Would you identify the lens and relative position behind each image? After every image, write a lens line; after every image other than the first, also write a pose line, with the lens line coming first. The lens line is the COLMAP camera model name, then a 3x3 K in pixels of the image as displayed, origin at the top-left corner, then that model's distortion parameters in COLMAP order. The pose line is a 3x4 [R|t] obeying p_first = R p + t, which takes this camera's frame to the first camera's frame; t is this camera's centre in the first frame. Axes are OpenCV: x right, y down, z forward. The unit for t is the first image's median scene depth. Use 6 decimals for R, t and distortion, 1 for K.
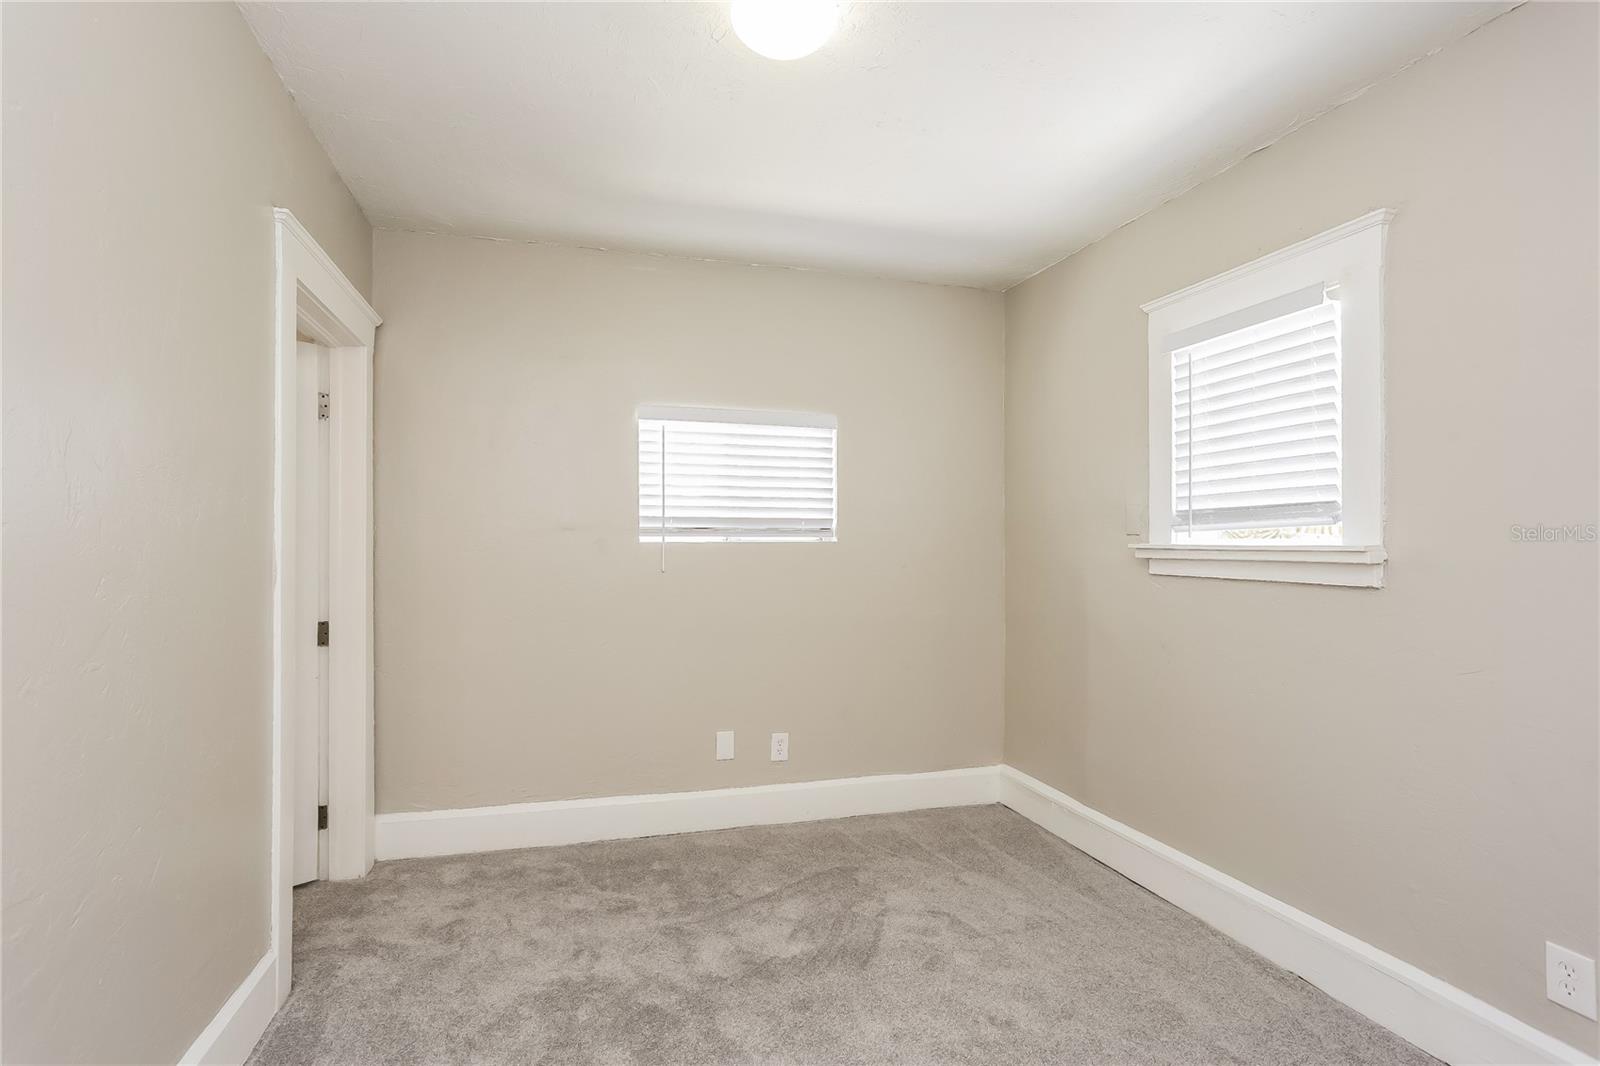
lens RADIAL K [[784.6, 0, 797.9], [0, 784.6, 538.6], [0, 0, 1]] dist [-0.016595, 0.000373]
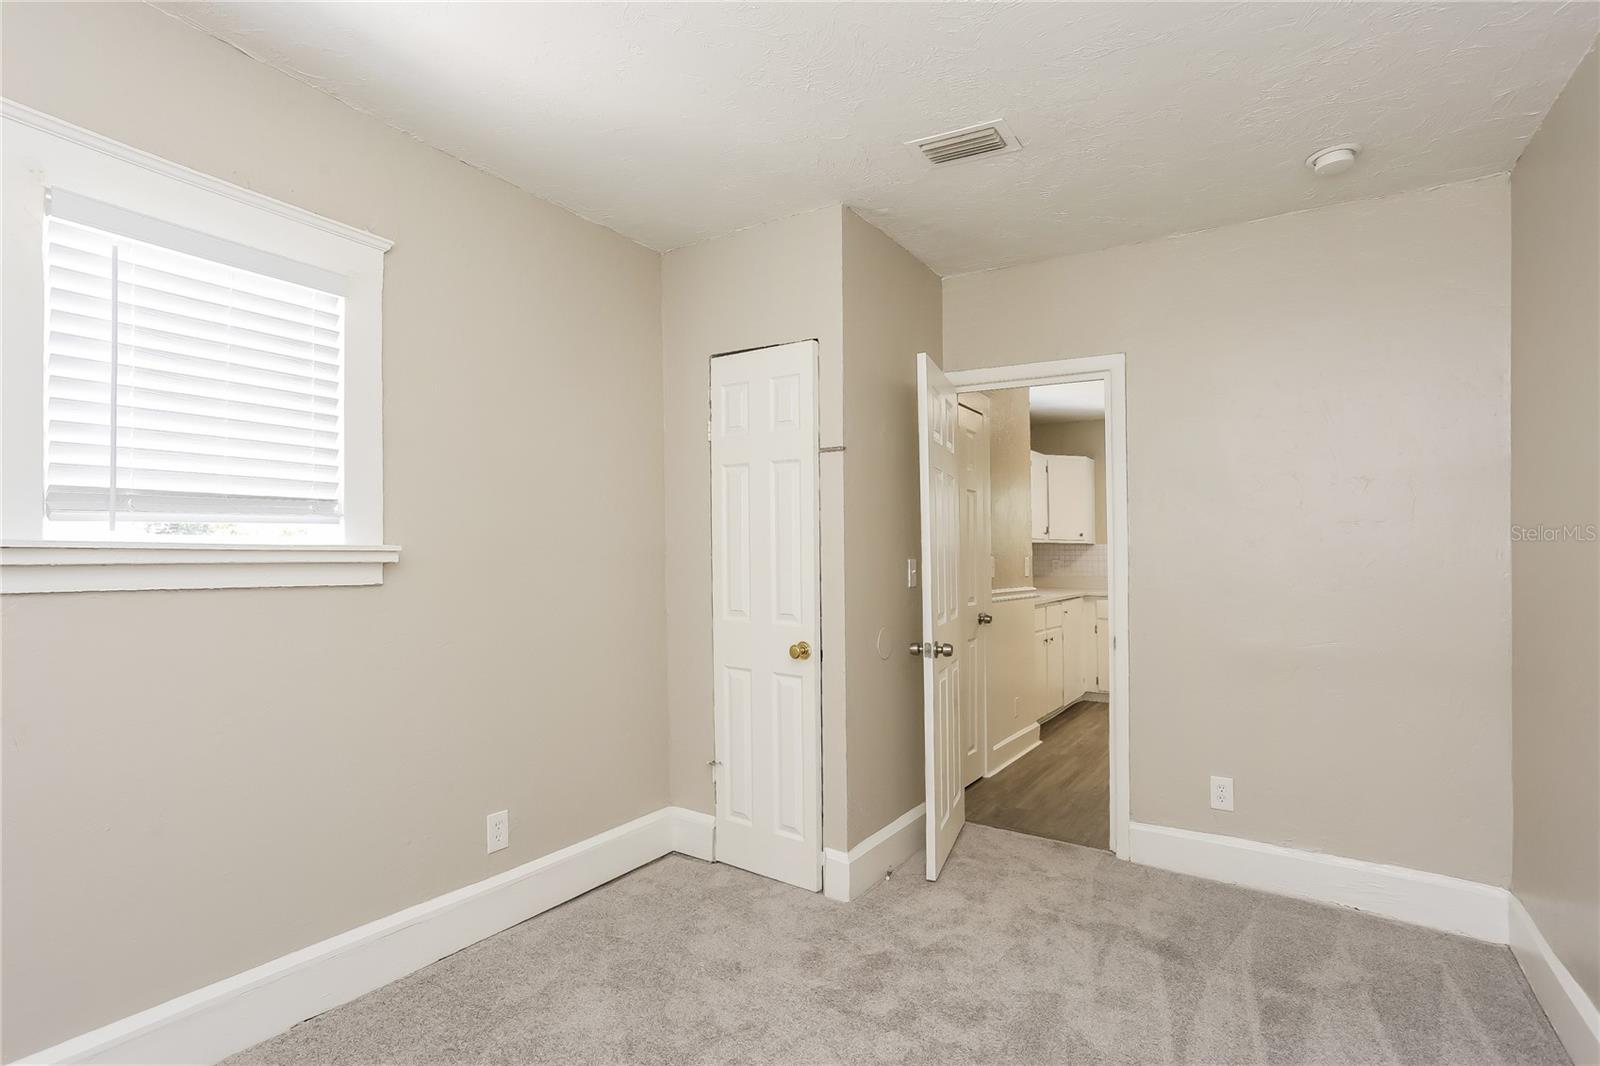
lens RADIAL K [[784.6, 0, 799.4], [0, 784.6, 538.3], [0, 0, 1]] dist [-0.016595, 0.000373]
pose [[-0.654263, 0.011471, 0.756180, -0.421068], [-0.007656, 0.999733, -0.021790, 0.017231], [-0.756228, -0.020046, -0.654001, 1.166685]]
